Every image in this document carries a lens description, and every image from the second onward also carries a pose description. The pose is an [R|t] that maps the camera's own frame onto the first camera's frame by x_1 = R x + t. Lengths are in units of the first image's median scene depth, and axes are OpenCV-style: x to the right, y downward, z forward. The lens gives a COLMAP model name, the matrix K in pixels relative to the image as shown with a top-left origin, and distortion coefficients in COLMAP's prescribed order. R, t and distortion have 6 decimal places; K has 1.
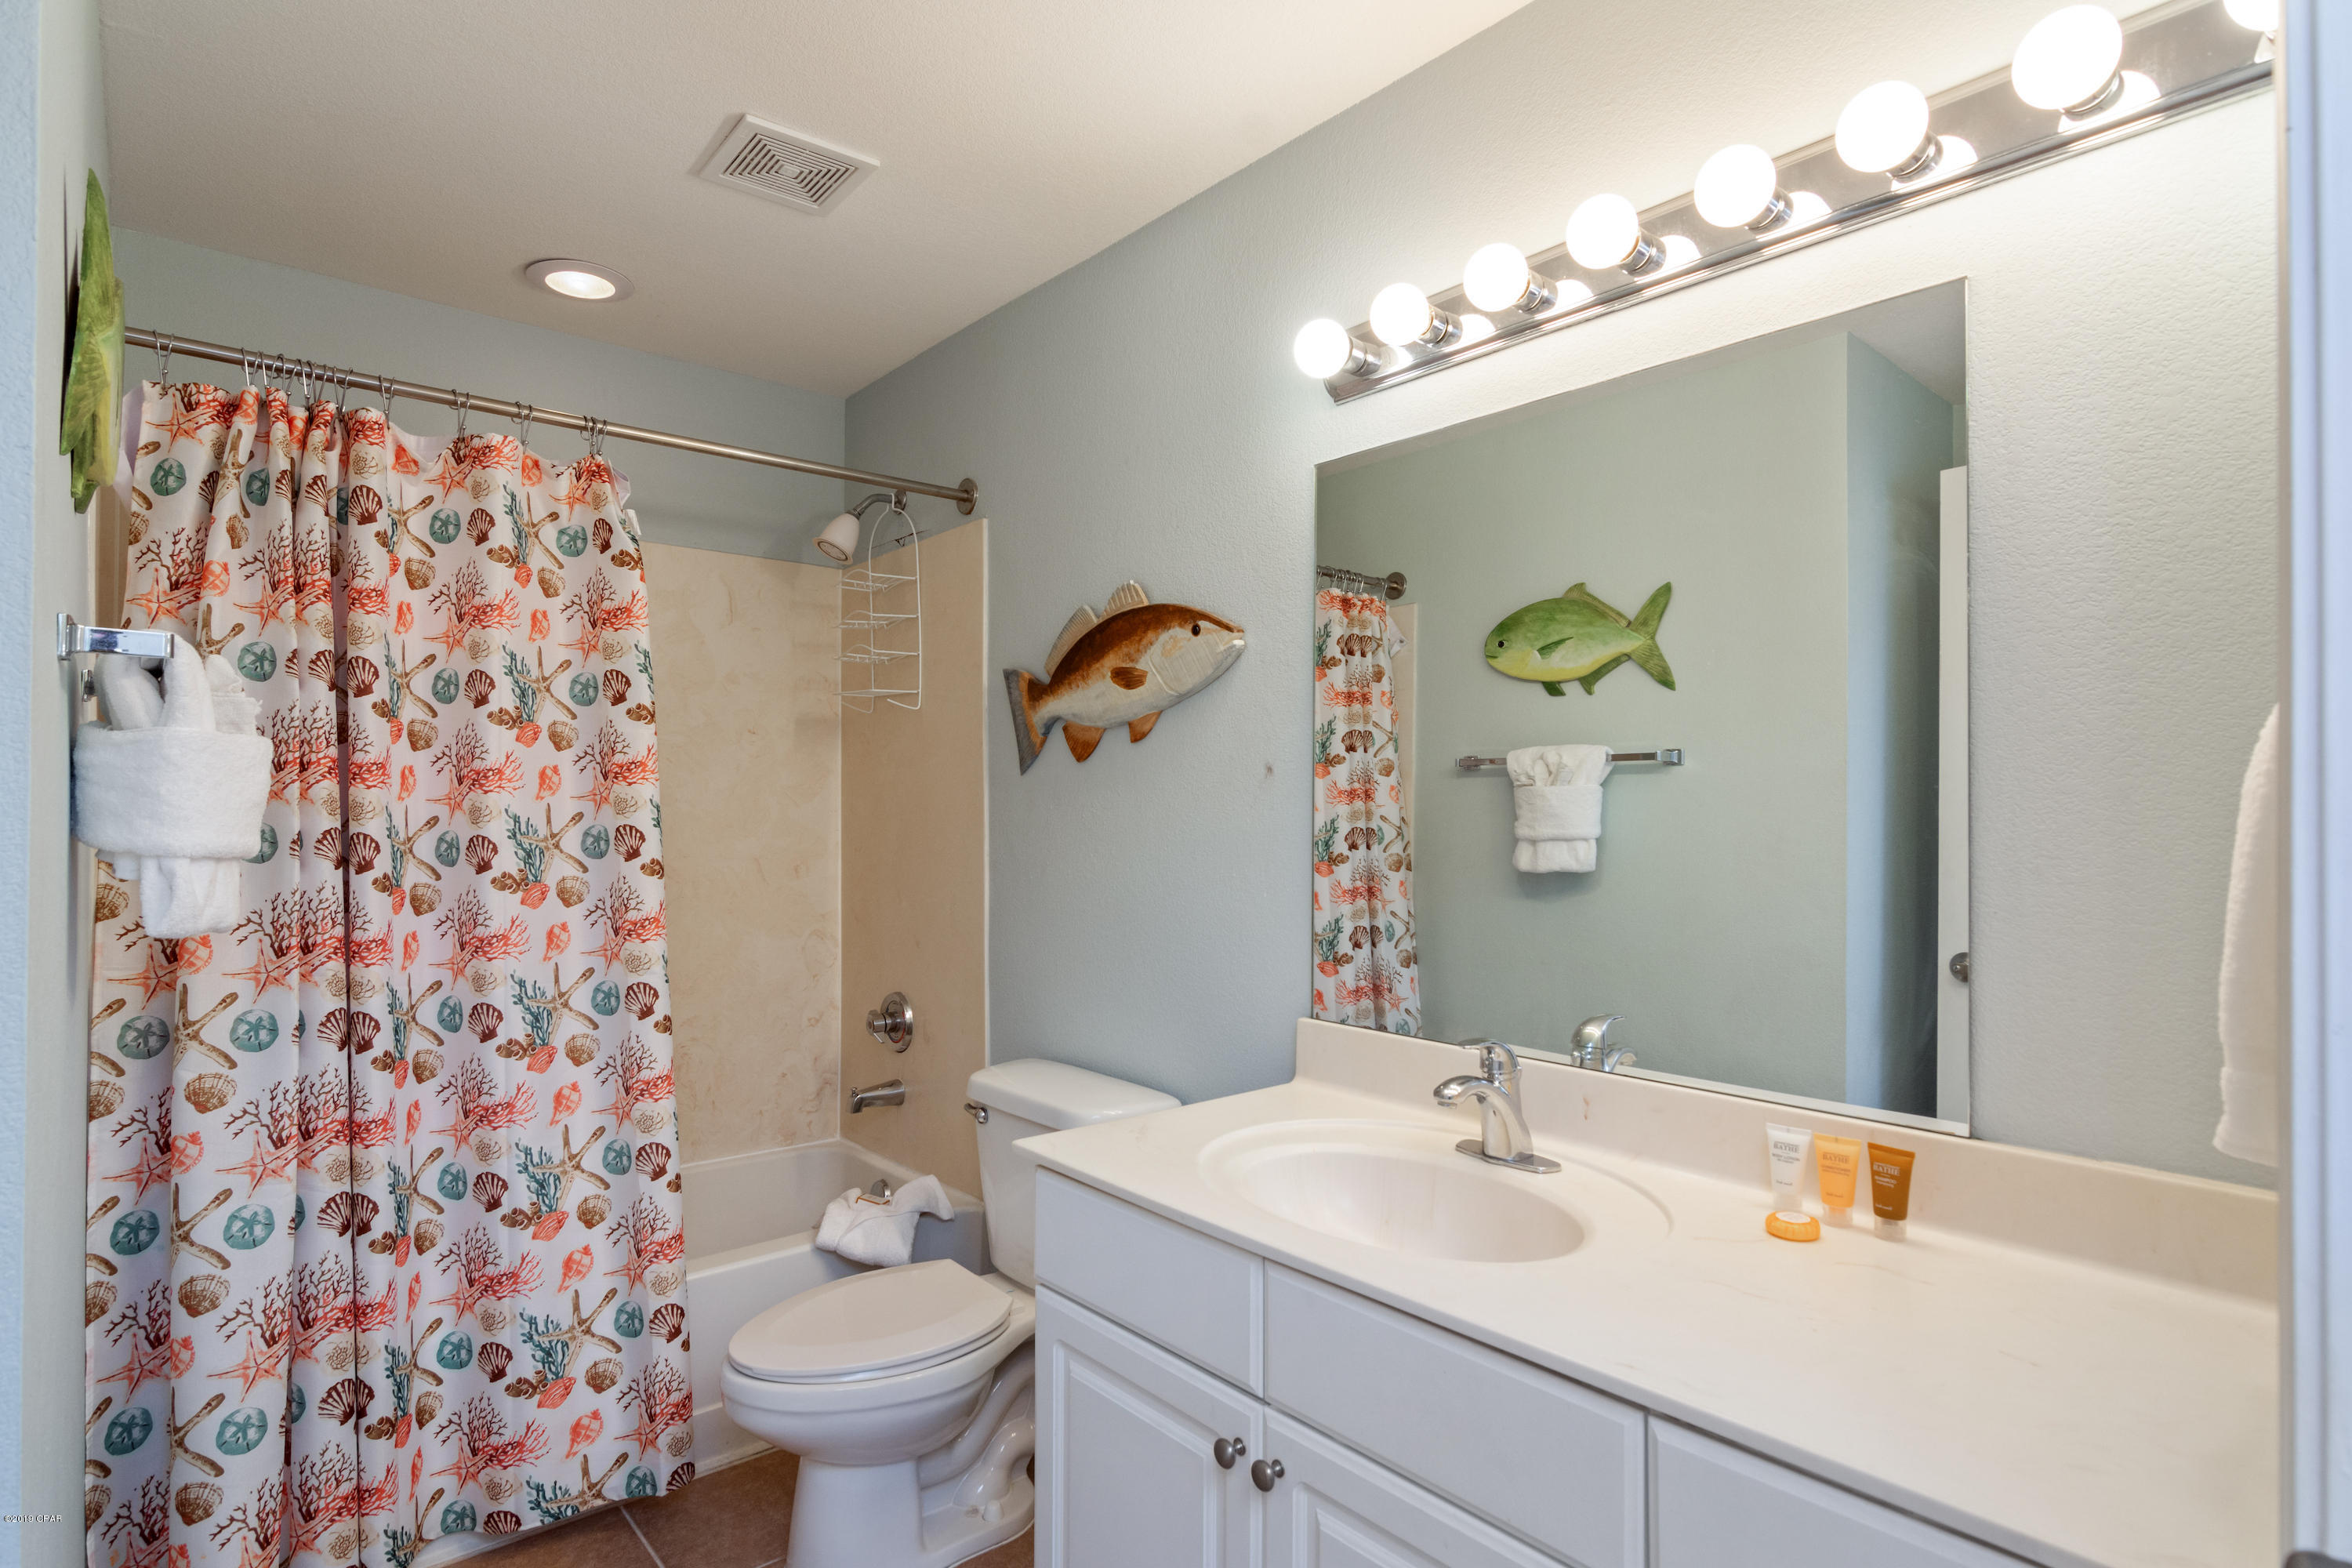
lens RADIAL K [[1238.8, 0, 1169.0], [0, 1238.8, 798.1], [0, 0, 1]] dist [-0.002310, -0.000530]
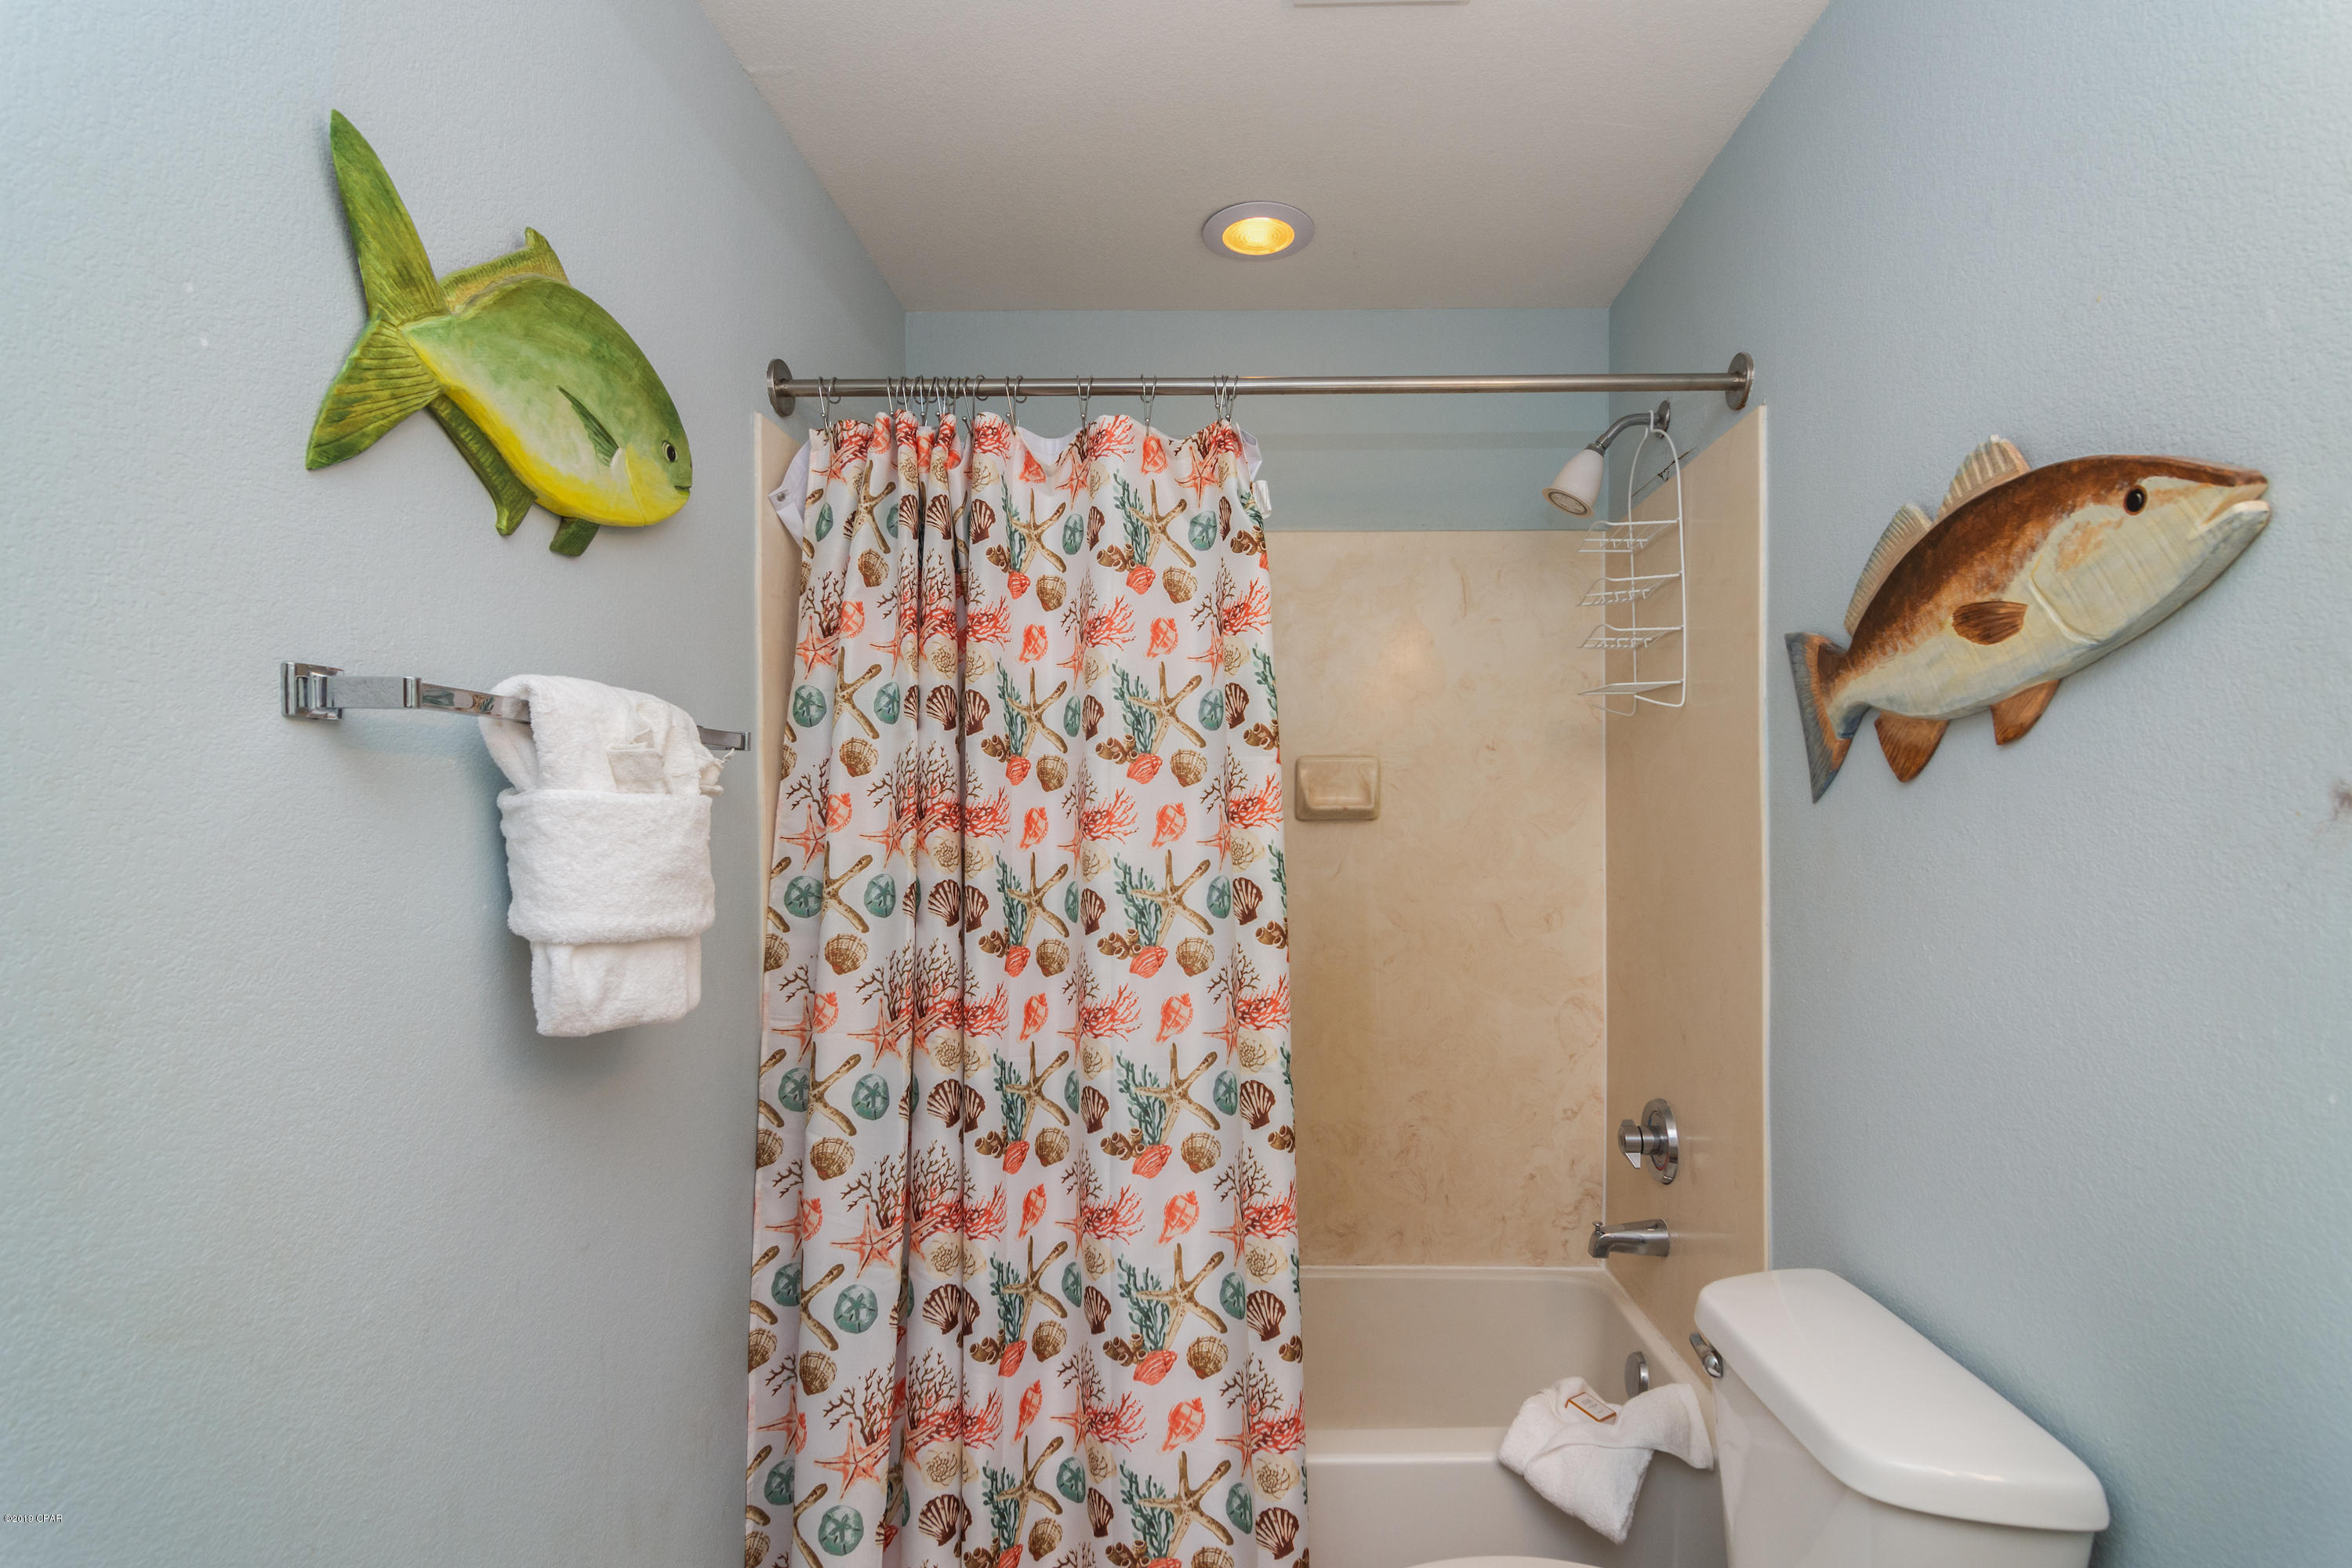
lens RADIAL K [[1248.9, 0, 1177.7], [0, 1248.9, 834.4], [0, 0, 1]] dist [-0.001894, -0.000910]
pose [[0.770833, -0.000904, -0.637037, 0.039296], [0.015049, 0.999746, 0.016791, -0.021056], [0.636860, -0.022529, 0.770650, 0.371098]]
